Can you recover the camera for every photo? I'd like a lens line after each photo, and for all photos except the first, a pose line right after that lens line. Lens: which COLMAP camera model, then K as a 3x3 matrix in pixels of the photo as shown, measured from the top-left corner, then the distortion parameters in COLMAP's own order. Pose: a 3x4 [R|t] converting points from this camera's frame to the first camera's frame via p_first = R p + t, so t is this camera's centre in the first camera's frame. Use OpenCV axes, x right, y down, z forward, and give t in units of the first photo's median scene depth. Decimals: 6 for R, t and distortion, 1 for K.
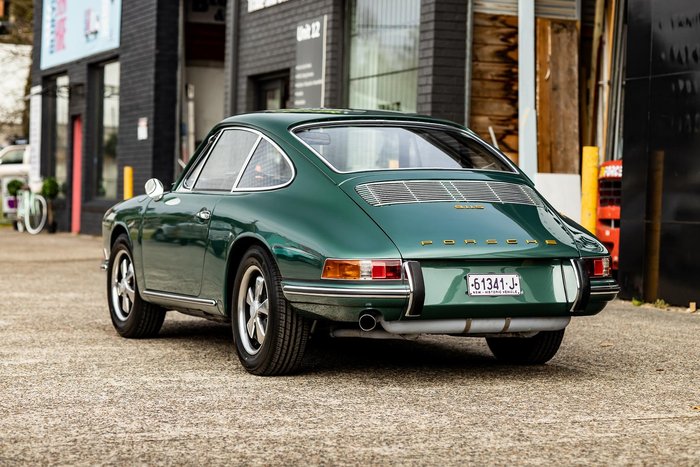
lens RADIAL K [[1804.3, 0, 350.0], [0, 1804.3, 233.5], [0, 0, 1]] dist [-0.048018, 0.376072]
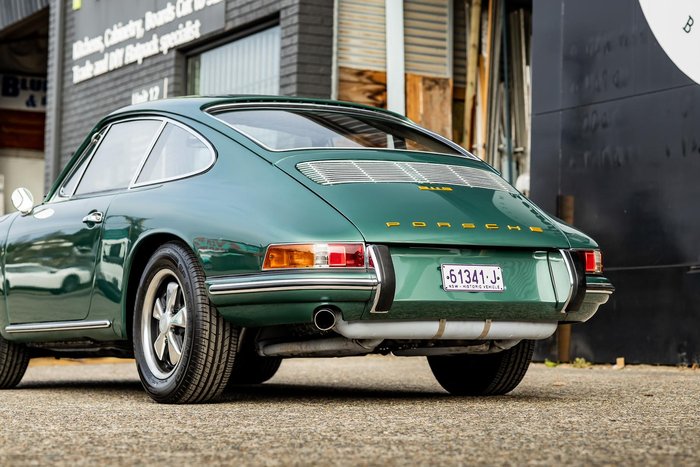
lens RADIAL K [[1804.3, 0, 350.0], [0, 1804.3, 233.5], [0, 0, 1]] dist [-0.048018, 0.376072]
pose [[0.990867, 0.001359, 0.134835, -0.072562], [0.011686, 0.995322, -0.095907, 0.073084], [-0.134334, 0.096606, 0.986216, 0.169147]]
